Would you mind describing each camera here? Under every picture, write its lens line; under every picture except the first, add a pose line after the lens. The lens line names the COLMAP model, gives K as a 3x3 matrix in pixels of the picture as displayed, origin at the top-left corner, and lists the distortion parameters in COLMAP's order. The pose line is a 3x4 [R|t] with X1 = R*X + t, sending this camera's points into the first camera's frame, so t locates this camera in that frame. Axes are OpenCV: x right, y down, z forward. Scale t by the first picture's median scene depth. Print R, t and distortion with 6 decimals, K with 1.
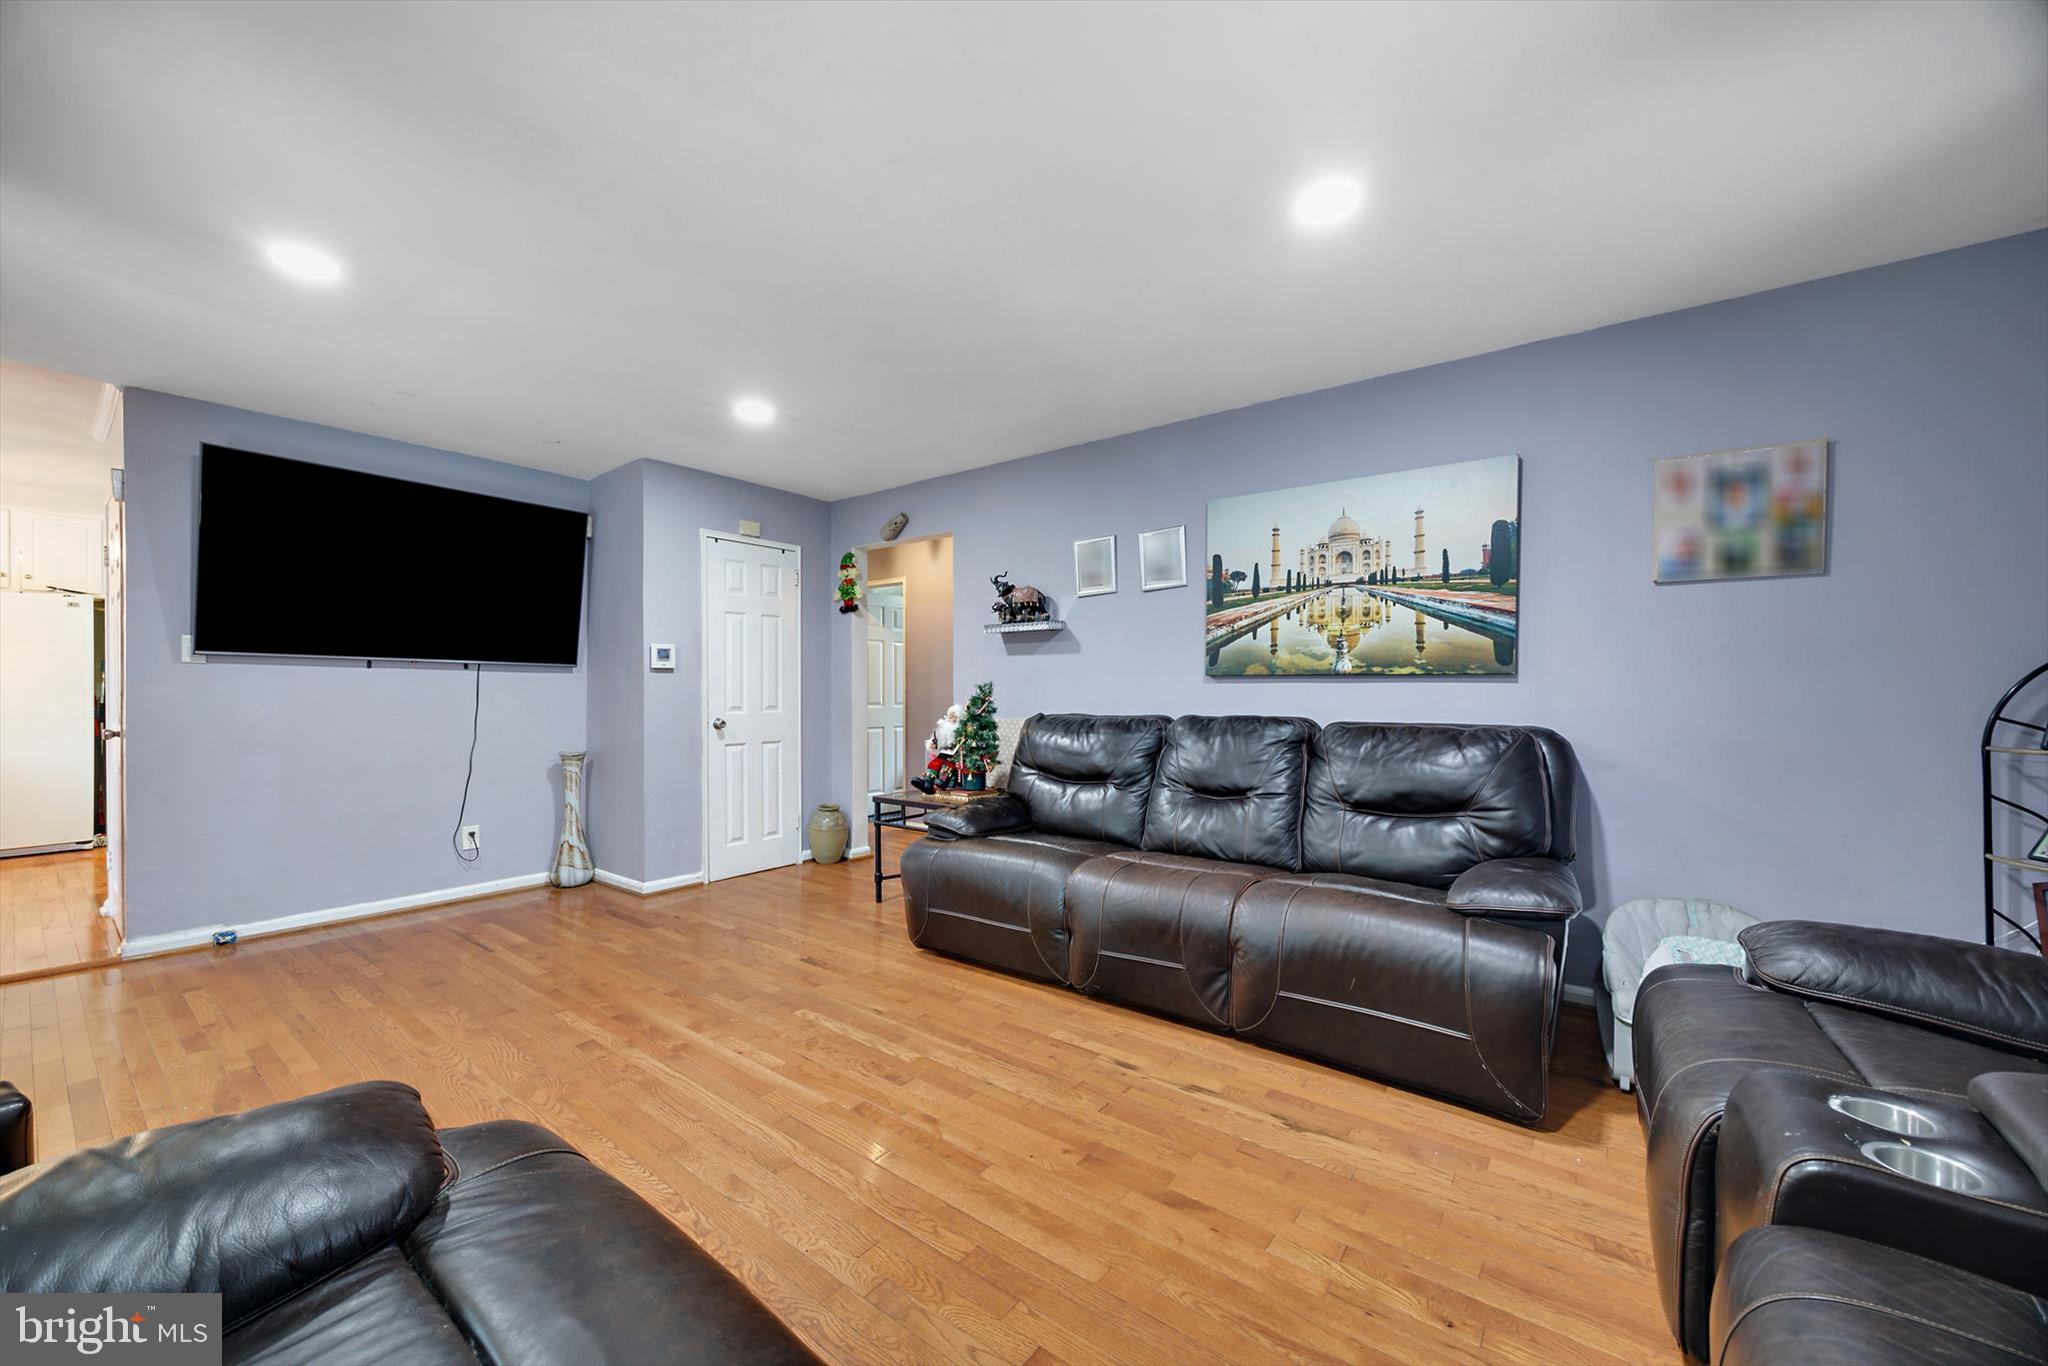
lens RADIAL K [[772.6, 0, 1022.9], [0, 772.6, 690.6], [0, 0, 1]] dist [-0.002985, -0.000572]
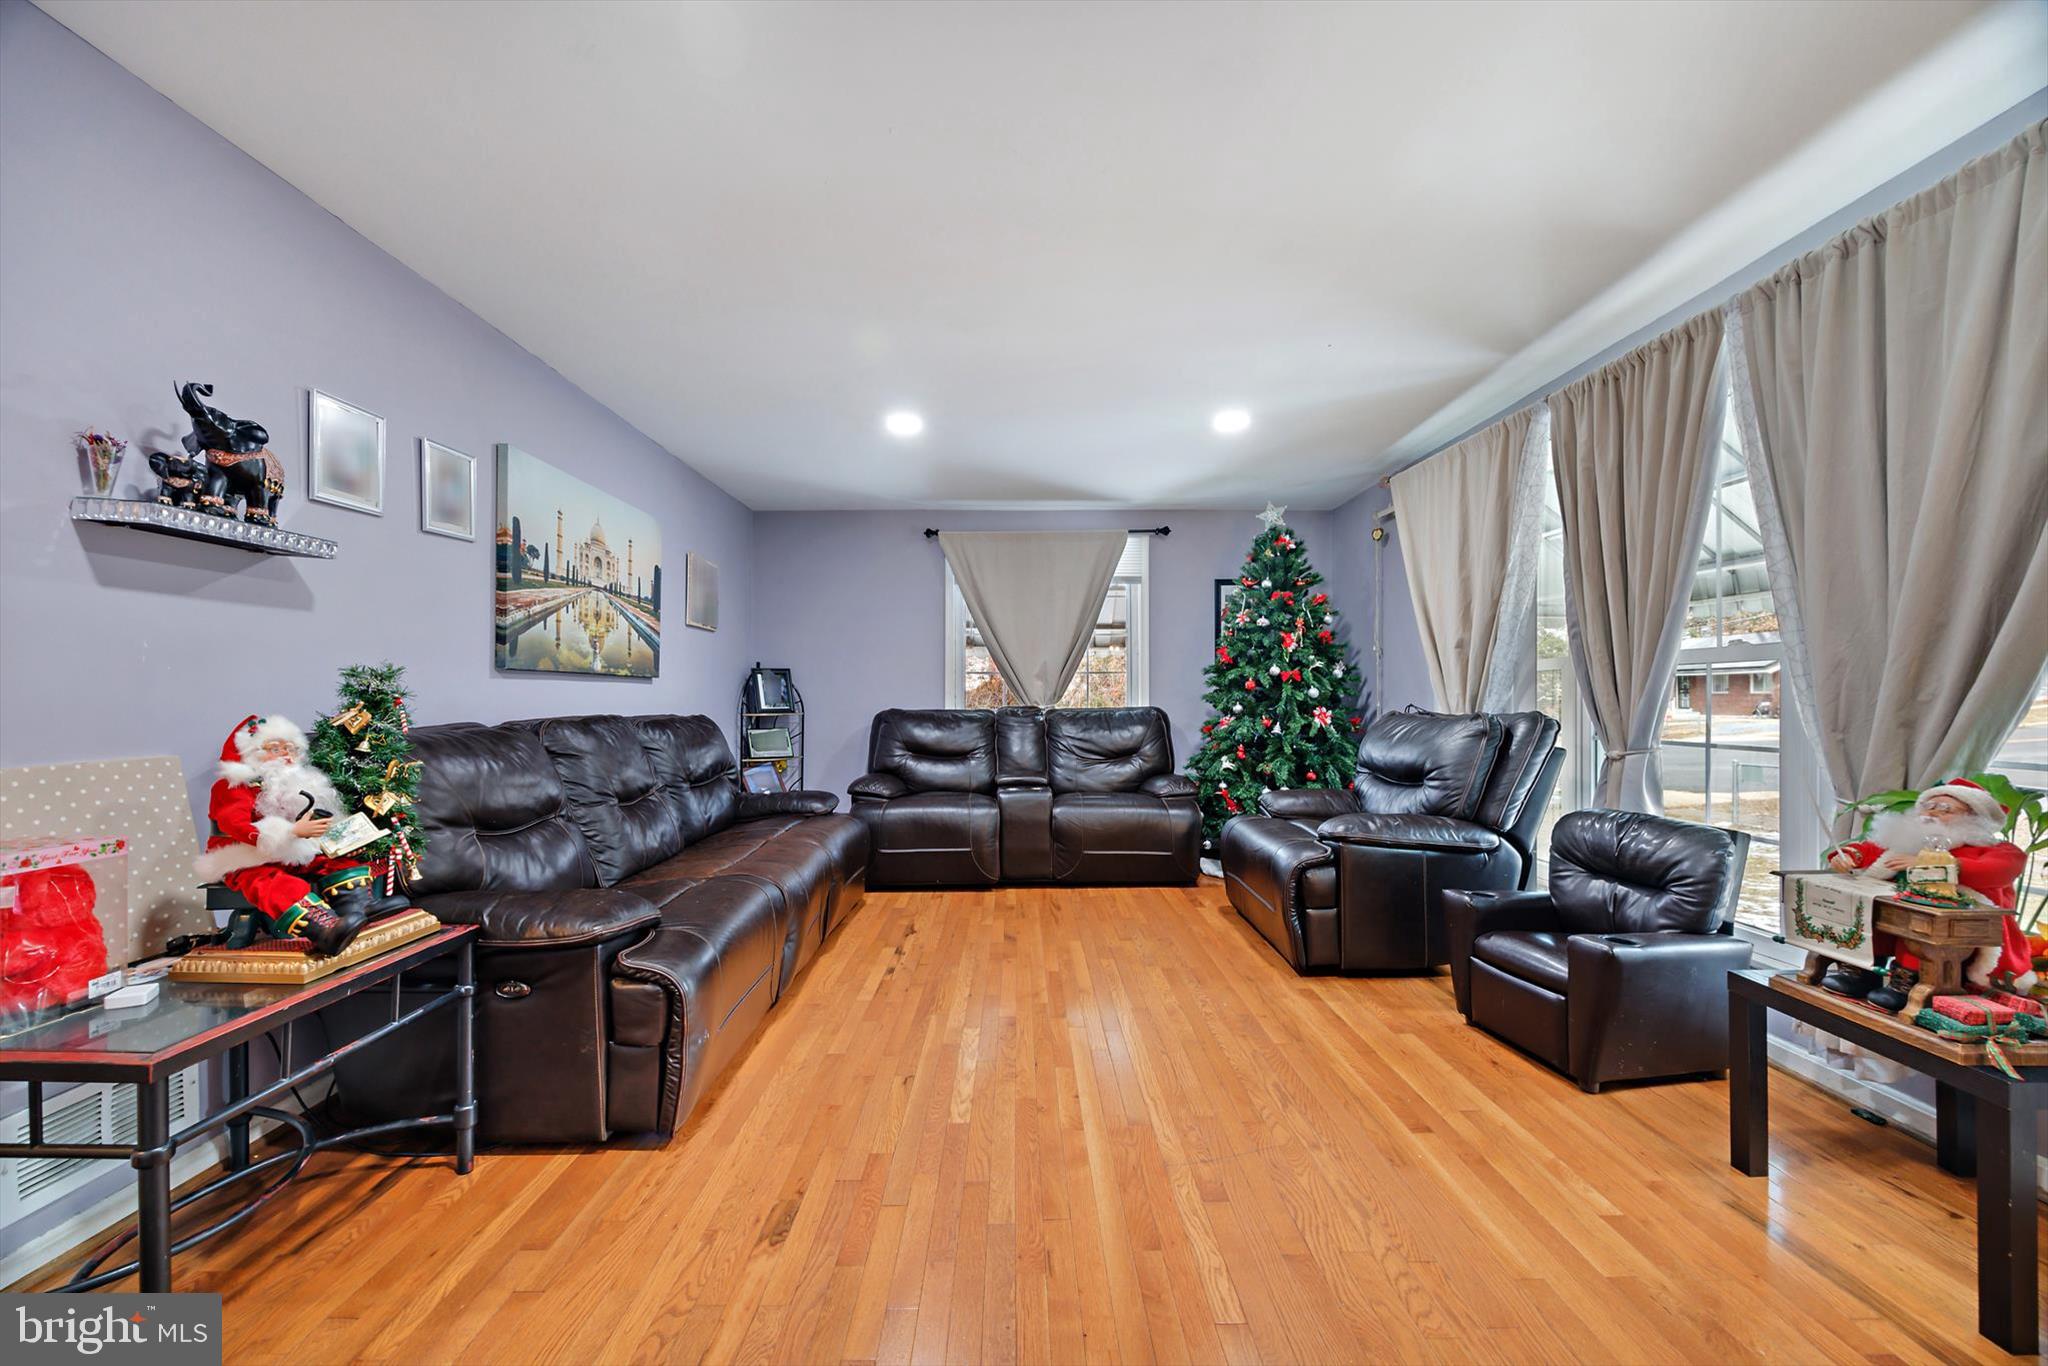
lens RADIAL K [[772.6, 0, 1014.0], [0, 772.6, 690.8], [0, 0, 1]] dist [-0.002985, -0.000572]
pose [[-0.602540, 0.003548, 0.798081, -0.751243], [0.000830, 0.999992, -0.003819, 0.006794], [-0.798088, -0.001638, -0.602538, 1.161489]]
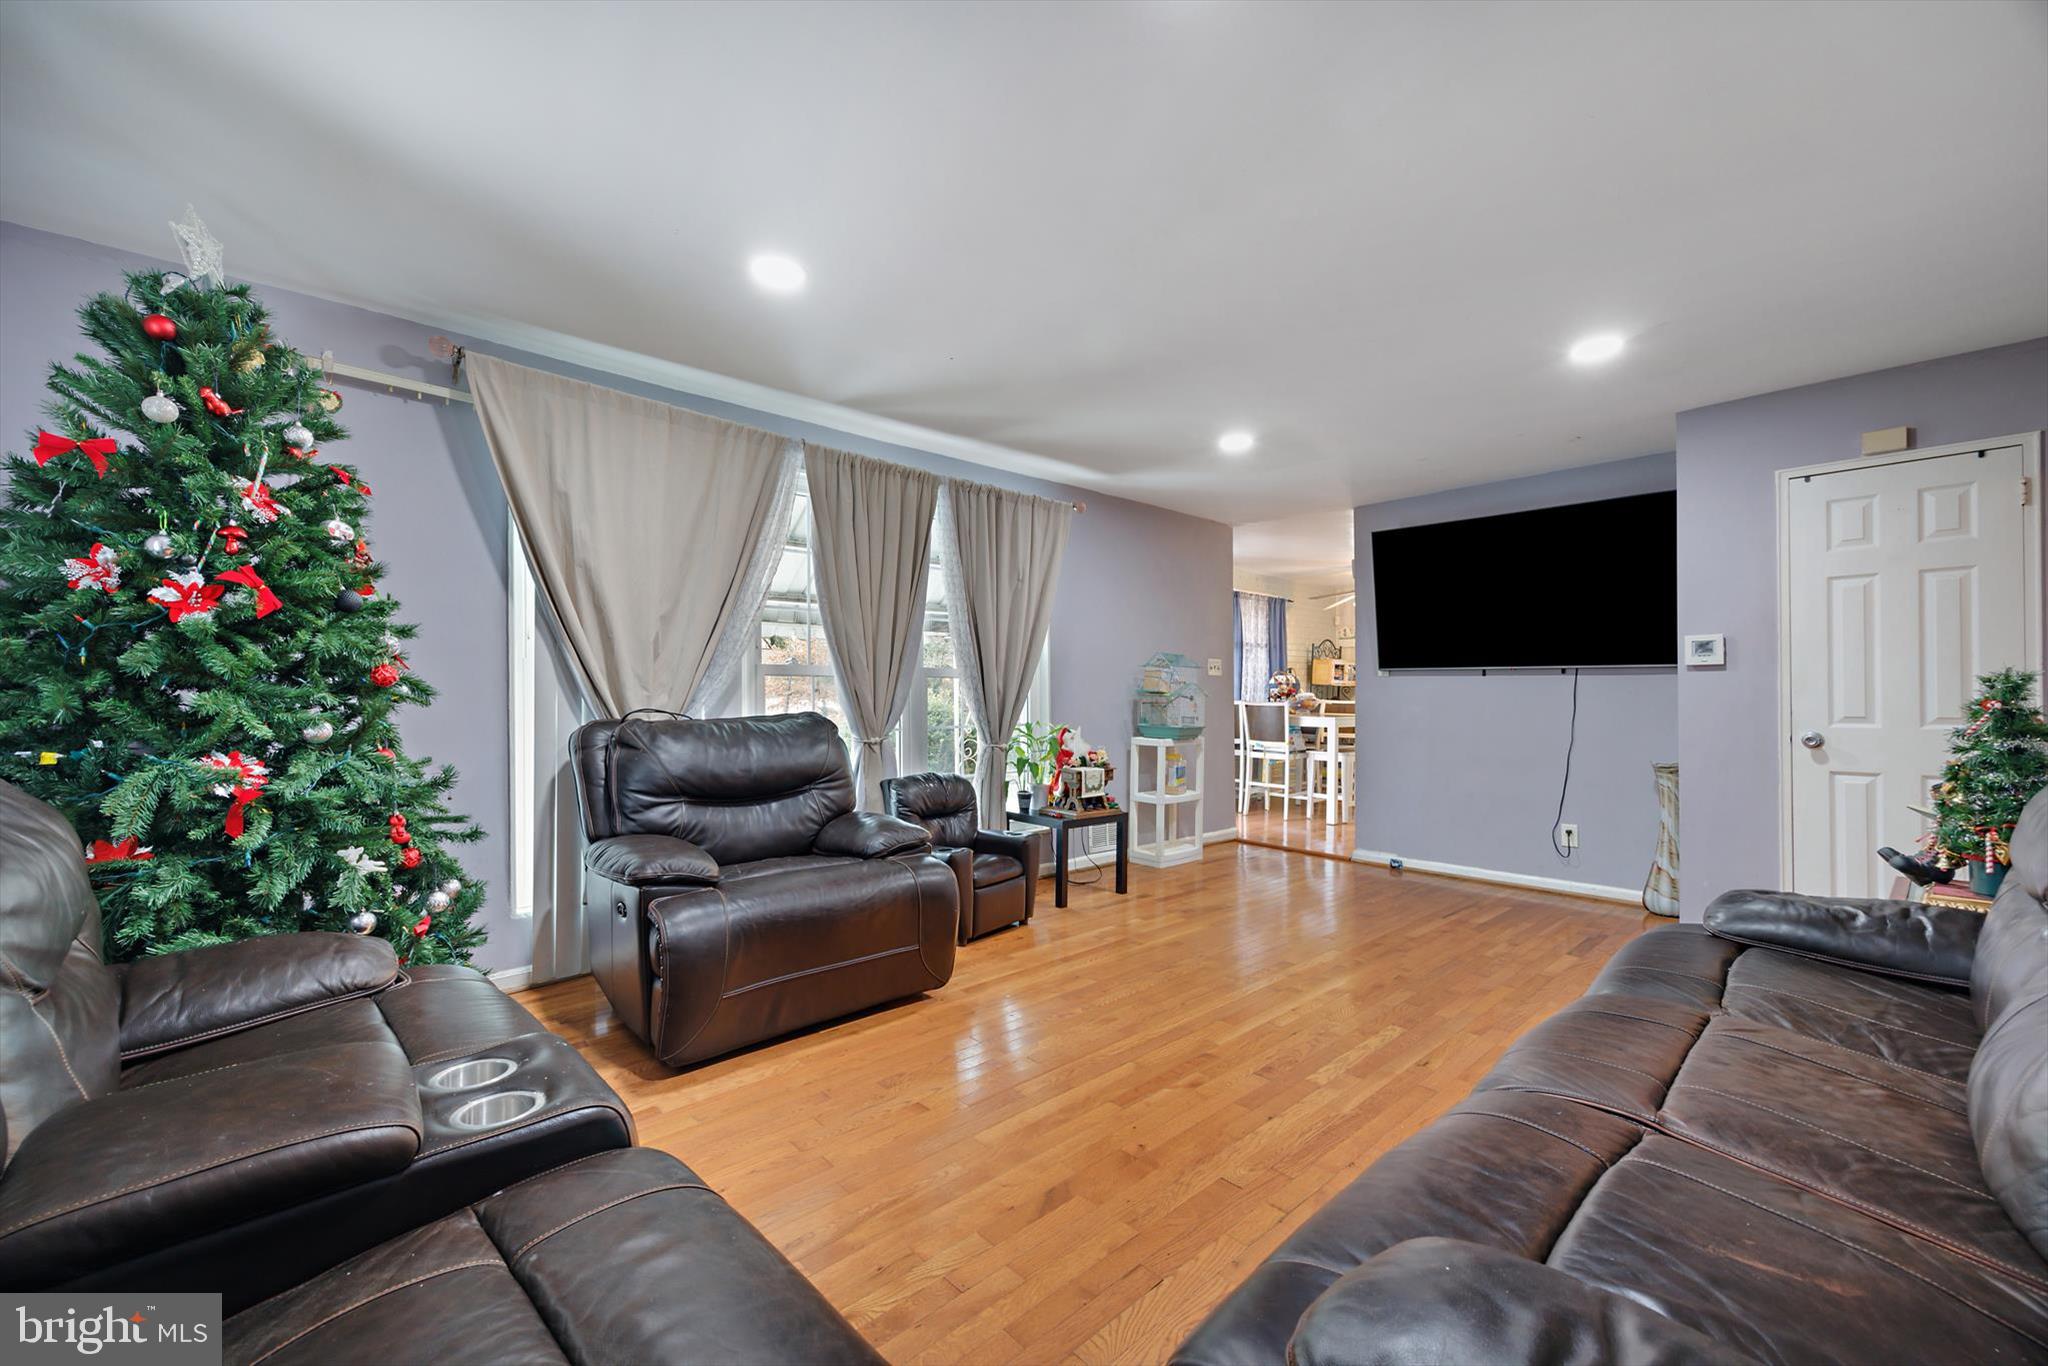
lens RADIAL K [[824.1, 0, 1014.5], [0, 824.1, 692.5], [0, 0, 1]] dist [0.007820, -0.000354]
pose [[-0.177816, -0.006771, -0.984040, 0.662292], [-0.001735, 0.999977, -0.006567, 0.008313], [0.984062, 0.000539, -0.177824, 0.593097]]
